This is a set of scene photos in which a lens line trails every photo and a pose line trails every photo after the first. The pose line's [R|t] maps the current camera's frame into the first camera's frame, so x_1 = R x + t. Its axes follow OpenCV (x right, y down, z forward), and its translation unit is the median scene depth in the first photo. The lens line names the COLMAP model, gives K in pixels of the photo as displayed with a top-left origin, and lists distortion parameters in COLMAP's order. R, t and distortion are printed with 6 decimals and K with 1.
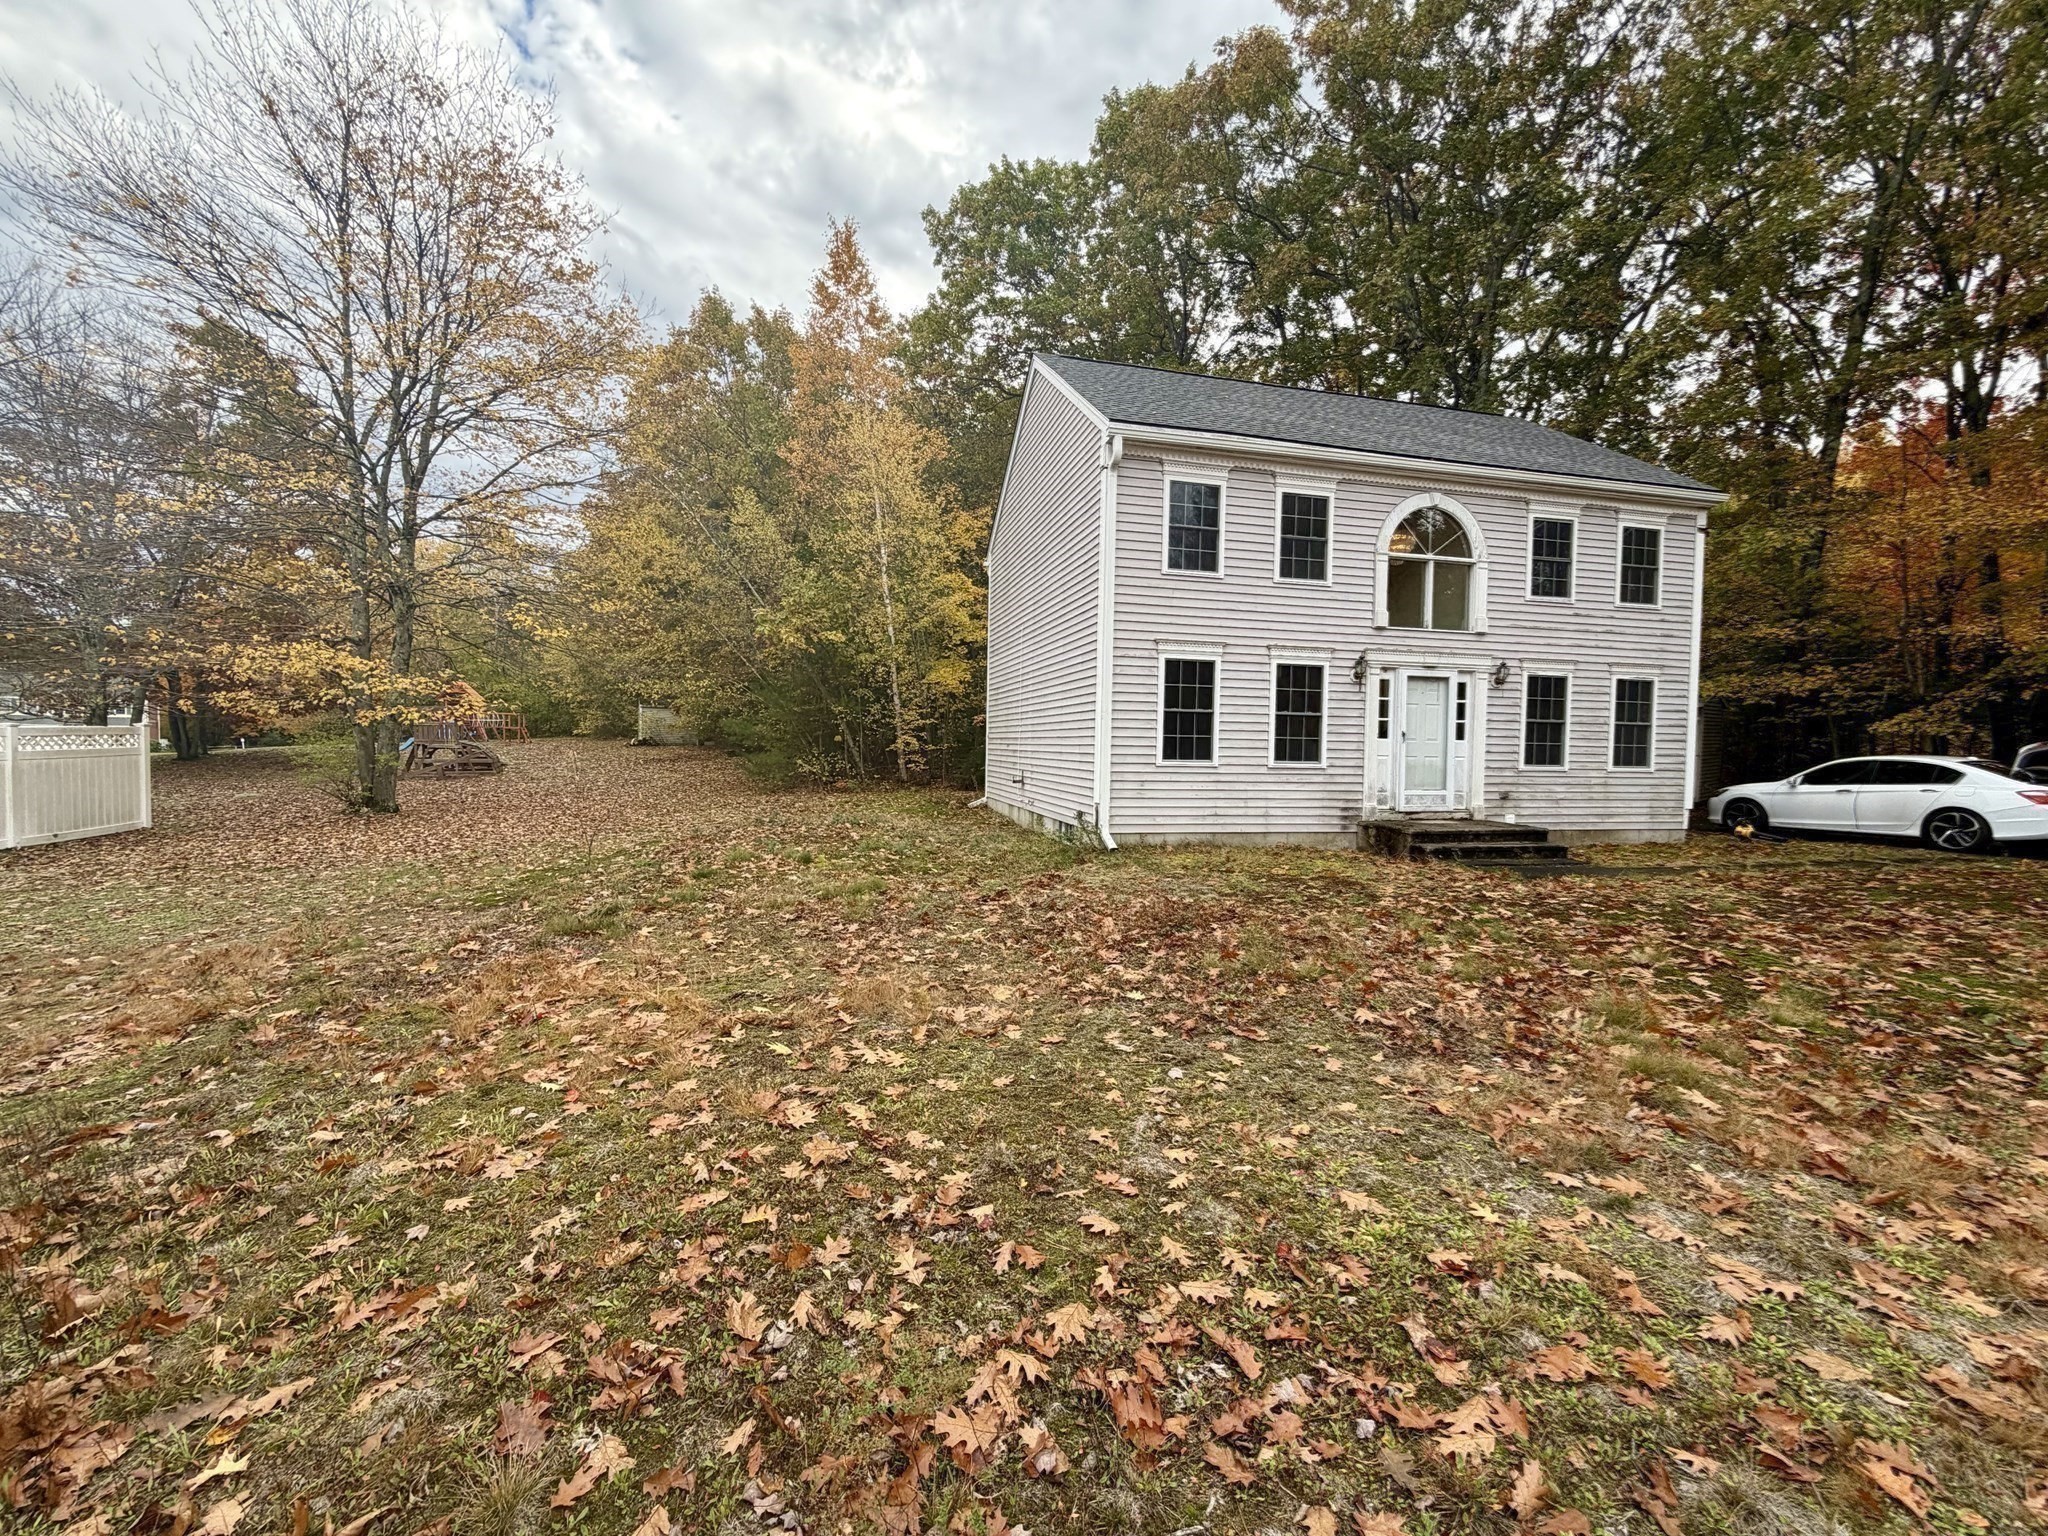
lens RADIAL K [[814.1, 0, 1022.6], [0, 814.1, 767.3], [0, 0, 1]] dist [0.001096, 0.000136]
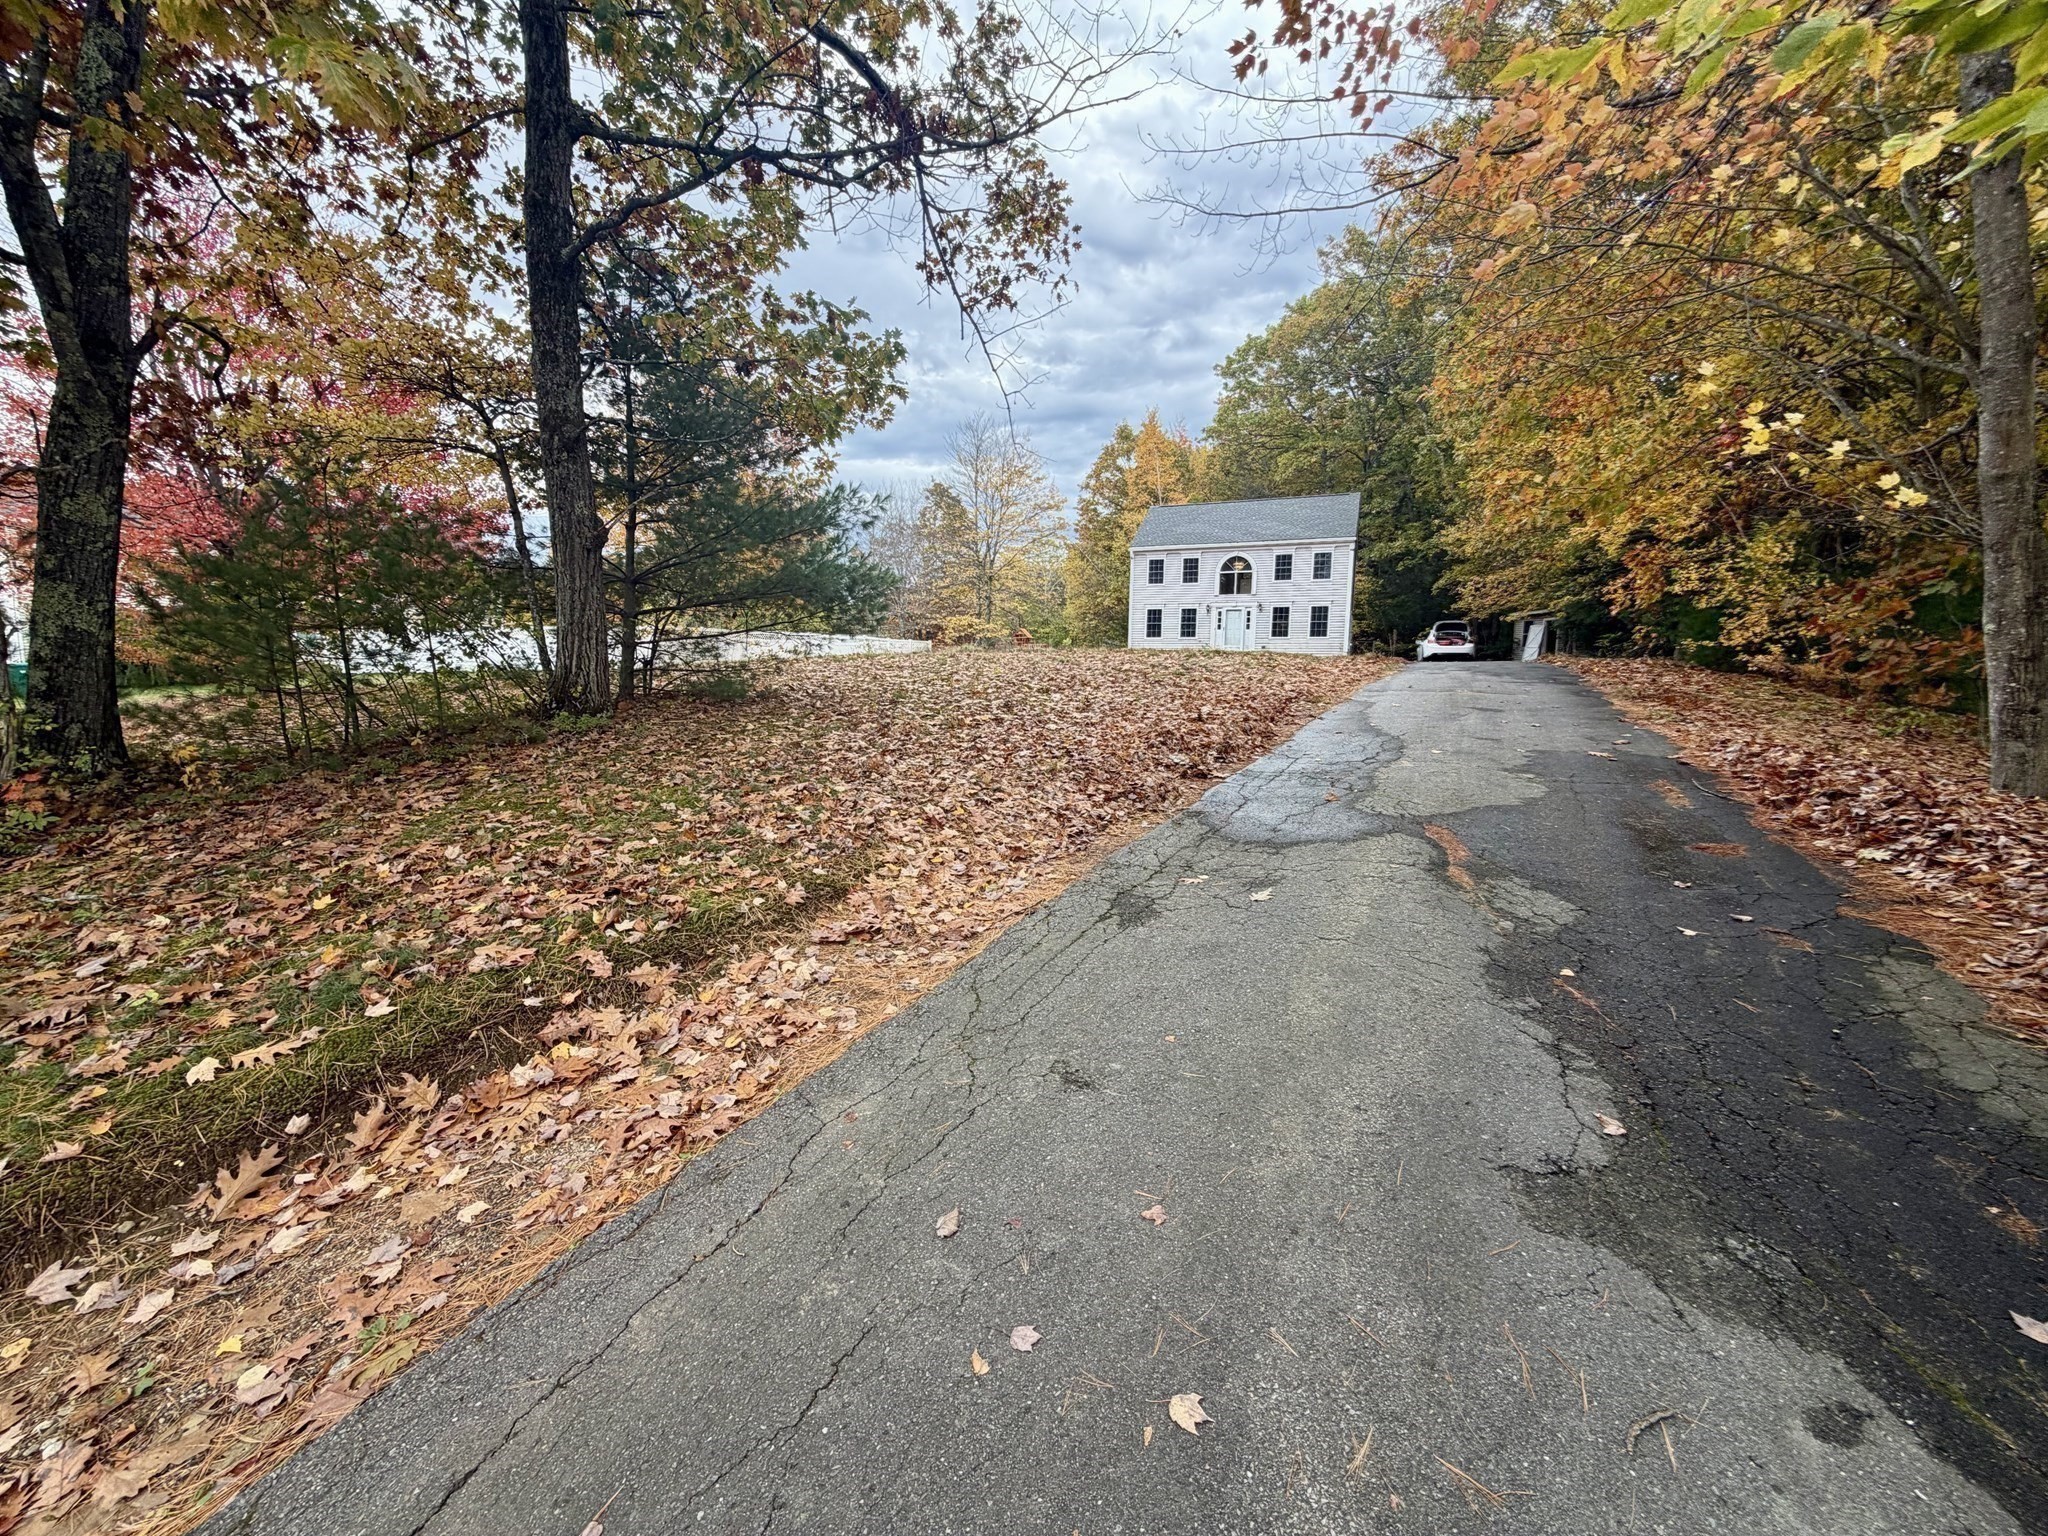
lens RADIAL K [[814.1, 0, 1025.4], [0, 814.1, 768.3], [0, 0, 1]] dist [0.001096, 0.000136]
pose [[0.806593, 0.060246, -0.588029, 1.714517], [-0.018873, 0.996910, 0.076250, 0.275124], [0.590806, -0.050405, 0.805237, -2.040099]]
